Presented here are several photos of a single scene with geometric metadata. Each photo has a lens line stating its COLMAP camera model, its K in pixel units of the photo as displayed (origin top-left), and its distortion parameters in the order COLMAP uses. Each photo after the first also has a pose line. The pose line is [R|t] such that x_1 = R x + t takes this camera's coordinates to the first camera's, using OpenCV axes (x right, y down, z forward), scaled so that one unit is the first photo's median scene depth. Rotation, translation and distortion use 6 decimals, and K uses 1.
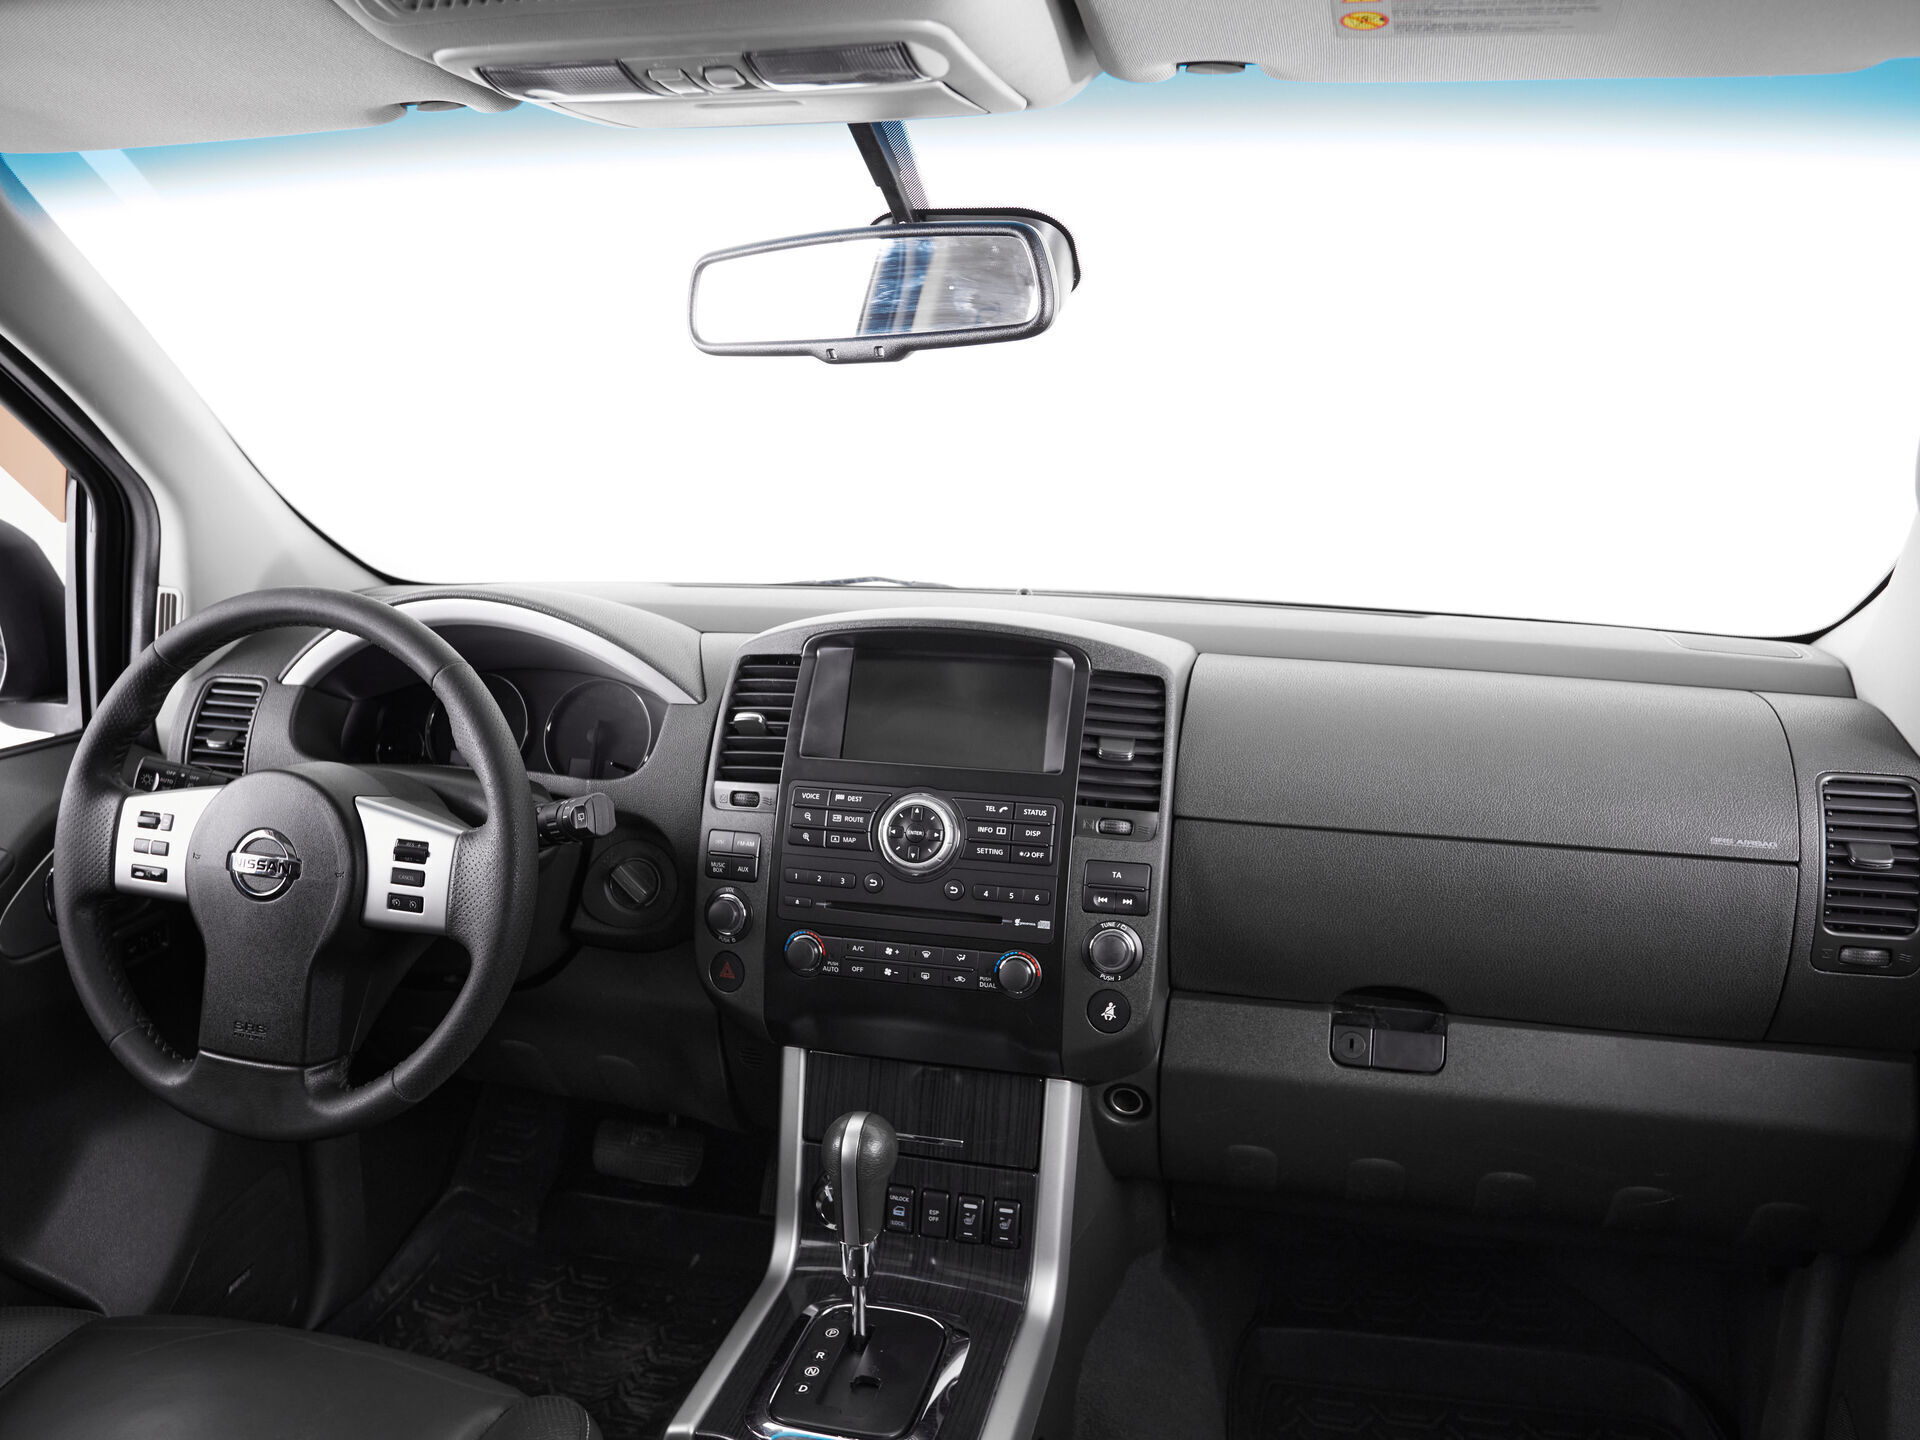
lens RADIAL K [[1494.2, 0, 954.1], [0, 1494.2, 719.1], [0, 0, 1]] dist [-0.061815, 0.072117]
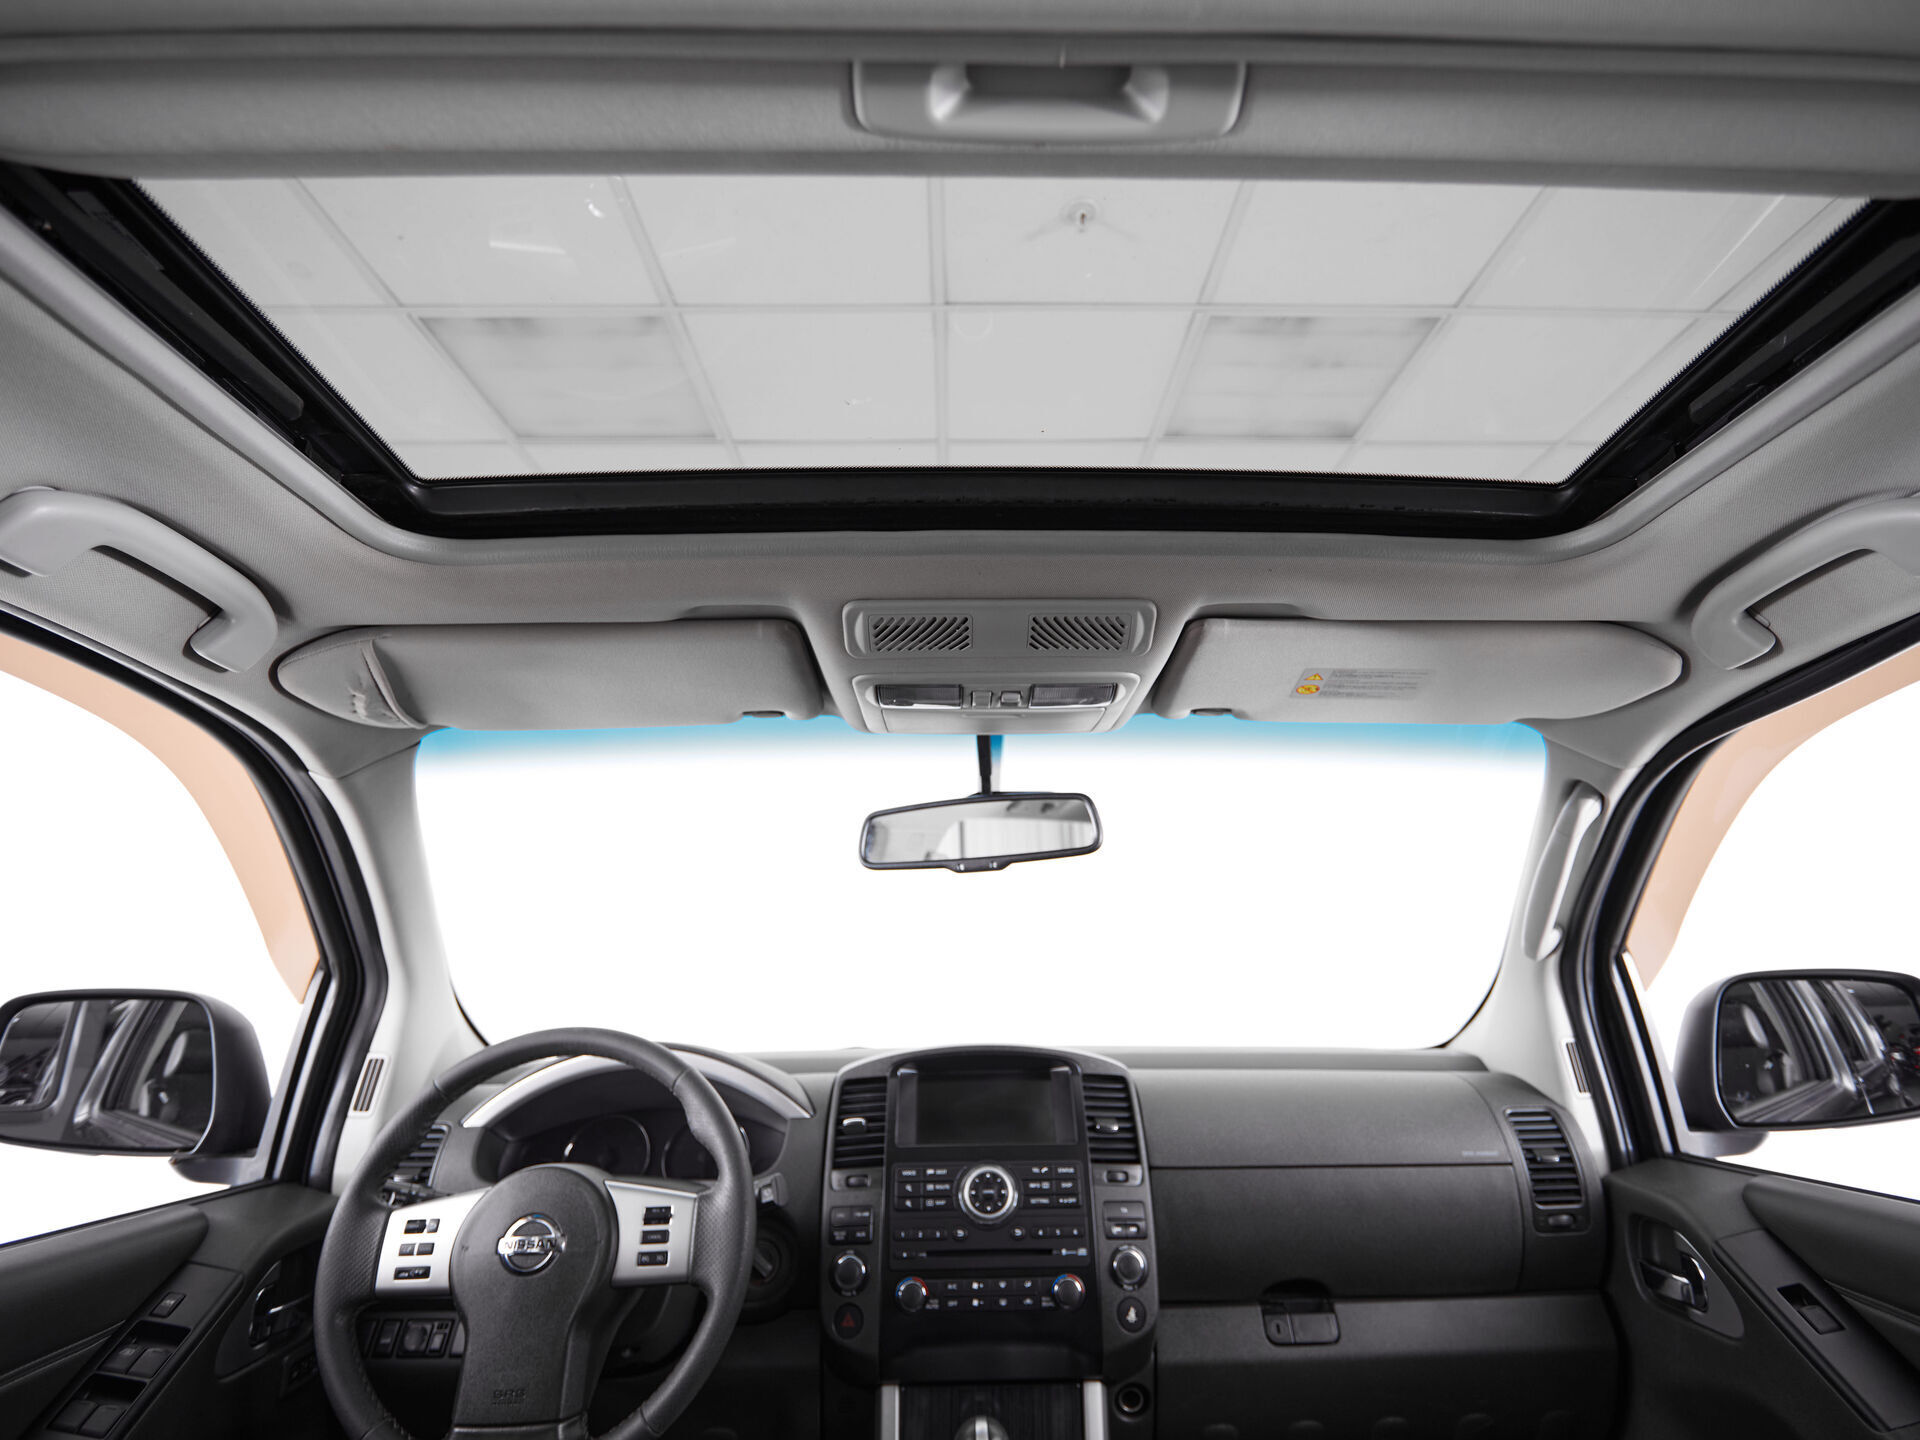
lens RADIAL K [[1005.6, 0, 980.5], [0, 1005.6, 726.7], [0, 0, 1]] dist [-0.004536, -0.003350]
pose [[0.962626, 0.050708, 0.266046, -0.318004], [0.073508, 0.896527, -0.436849, 0.096254], [-0.260669, 0.440078, 0.859292, -0.050785]]
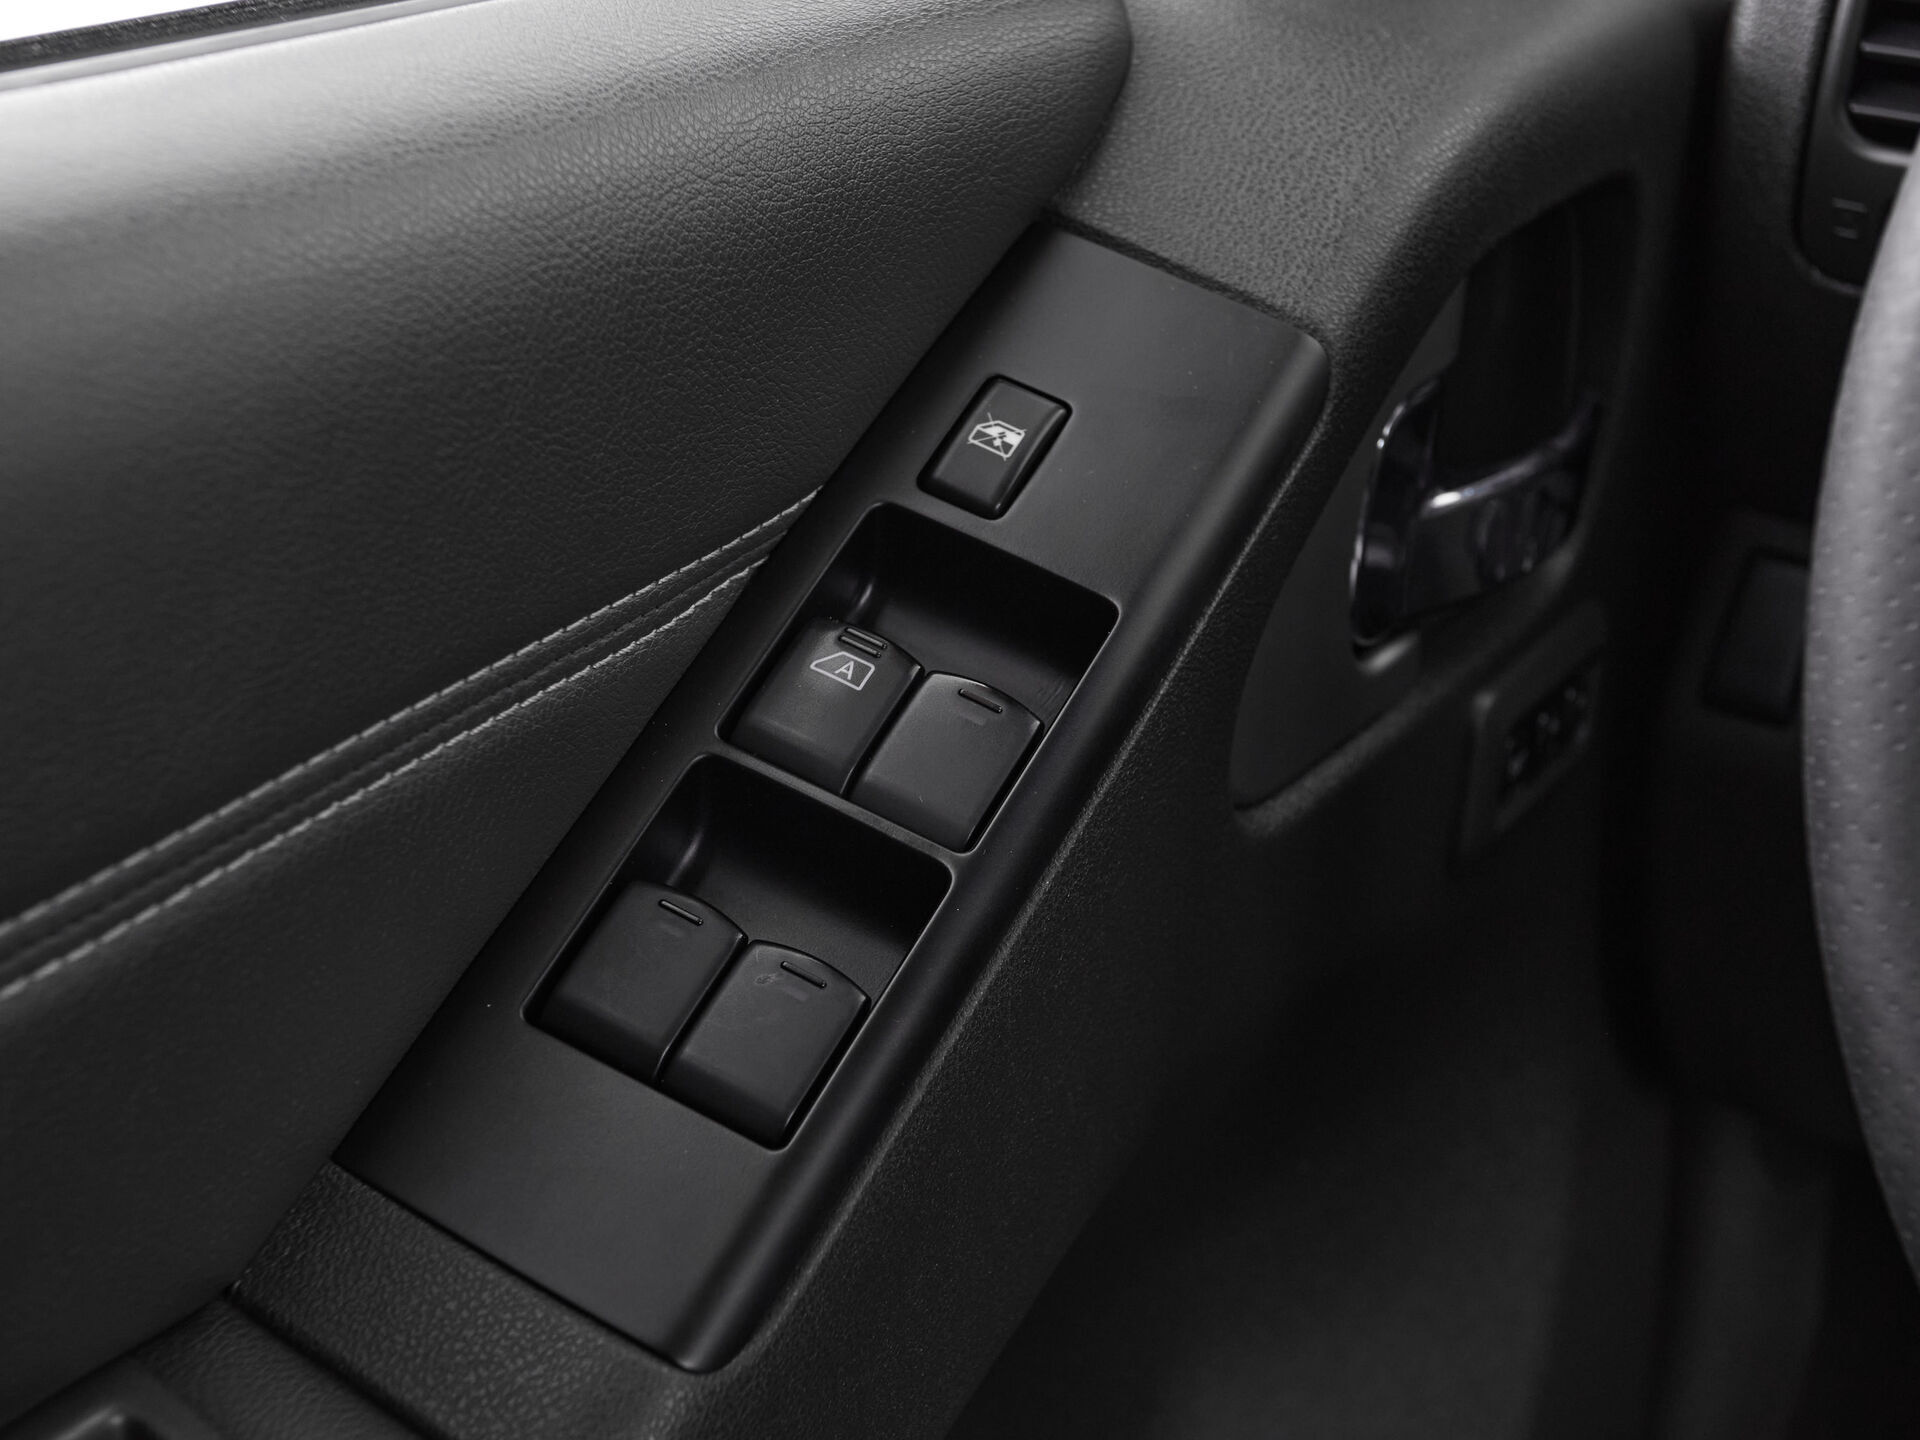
lens RADIAL K [[2909.6, 0, 792.4], [0, 2909.6, 671.8], [0, 0, 1]] dist [0.010168, 0.015088]
pose [[0.915476, 0.175426, -0.362119, -0.580472], [-0.094395, 0.968476, 0.230531, 0.051484], [0.391145, -0.176863, 0.903175, 0.620282]]
